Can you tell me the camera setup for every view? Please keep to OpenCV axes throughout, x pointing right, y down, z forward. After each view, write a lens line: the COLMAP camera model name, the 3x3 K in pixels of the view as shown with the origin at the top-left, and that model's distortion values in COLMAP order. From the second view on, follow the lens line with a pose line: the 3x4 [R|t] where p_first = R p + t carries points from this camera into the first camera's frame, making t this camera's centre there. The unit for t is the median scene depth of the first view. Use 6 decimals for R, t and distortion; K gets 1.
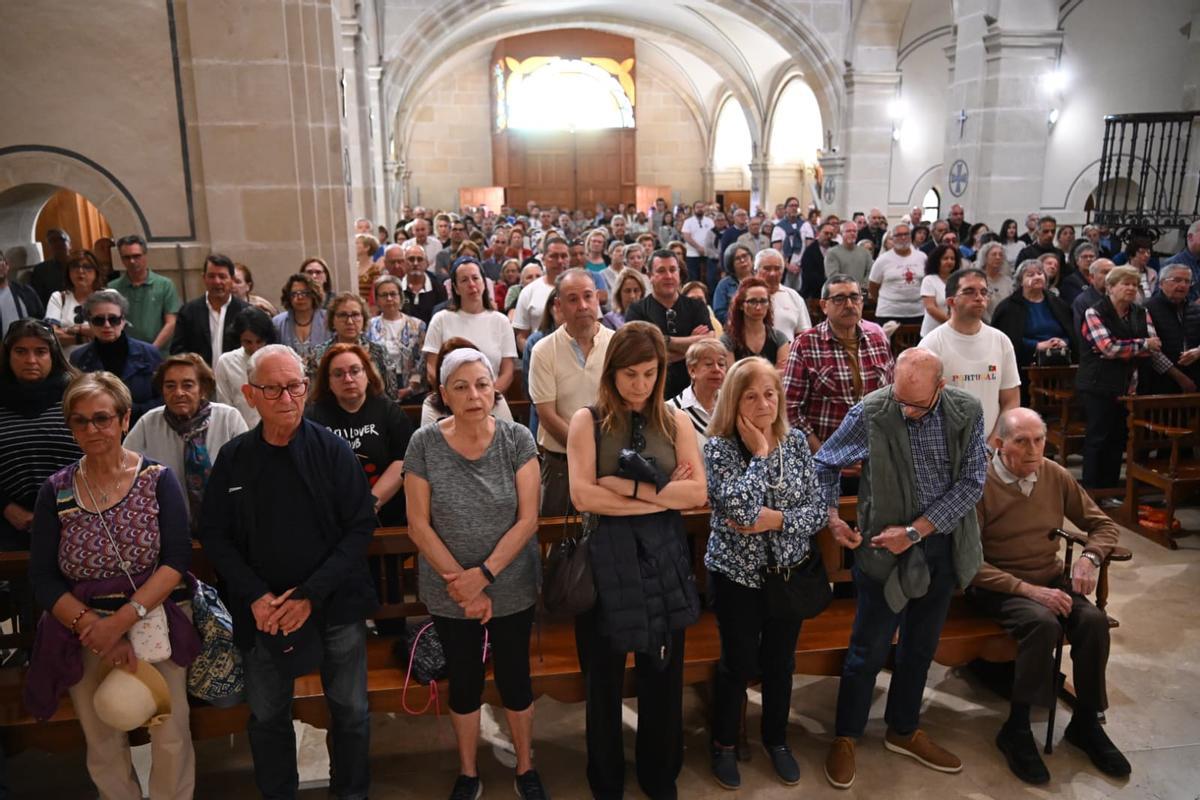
lens RADIAL K [[961.3, 0, 604.3], [0, 961.3, 410.2], [0, 0, 1]] dist [0.024338, -0.001499]
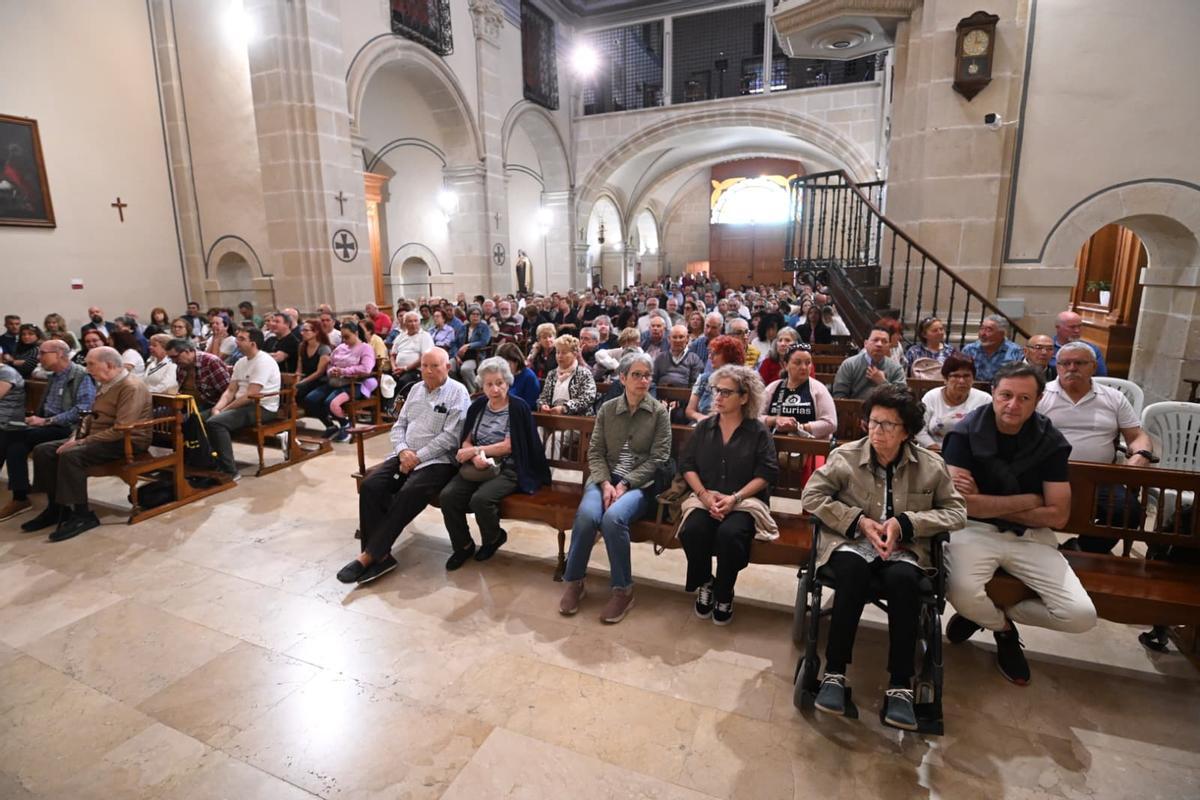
lens RADIAL K [[587.4, 0, 596.0], [0, 587.4, 395.7], [0, 0, 1]] dist [-0.027612, -0.002109]
pose [[0.842612, 0.107150, -0.527754, 0.402615], [-0.115758, 0.993135, 0.016818, -0.006863], [0.525933, 0.046921, 0.849231, 0.128849]]
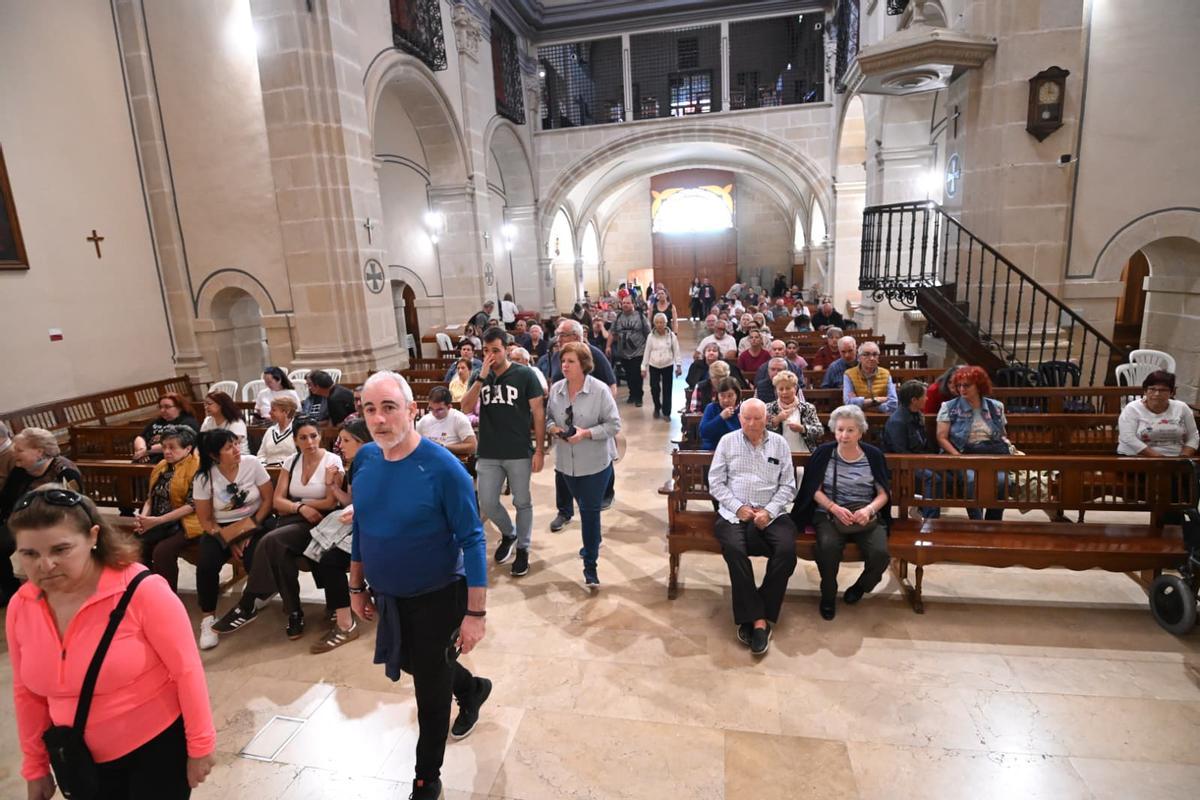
lens RADIAL K [[587.4, 0, 600.2], [0, 587.4, 397.4], [0, 0, 1]] dist [-0.027612, -0.002109]
pose [[0.933408, 0.035669, -0.357039, 0.261553], [-0.038581, 0.999255, -0.001034, -0.012194], [0.356736, 0.014740, 0.934089, 0.056189]]
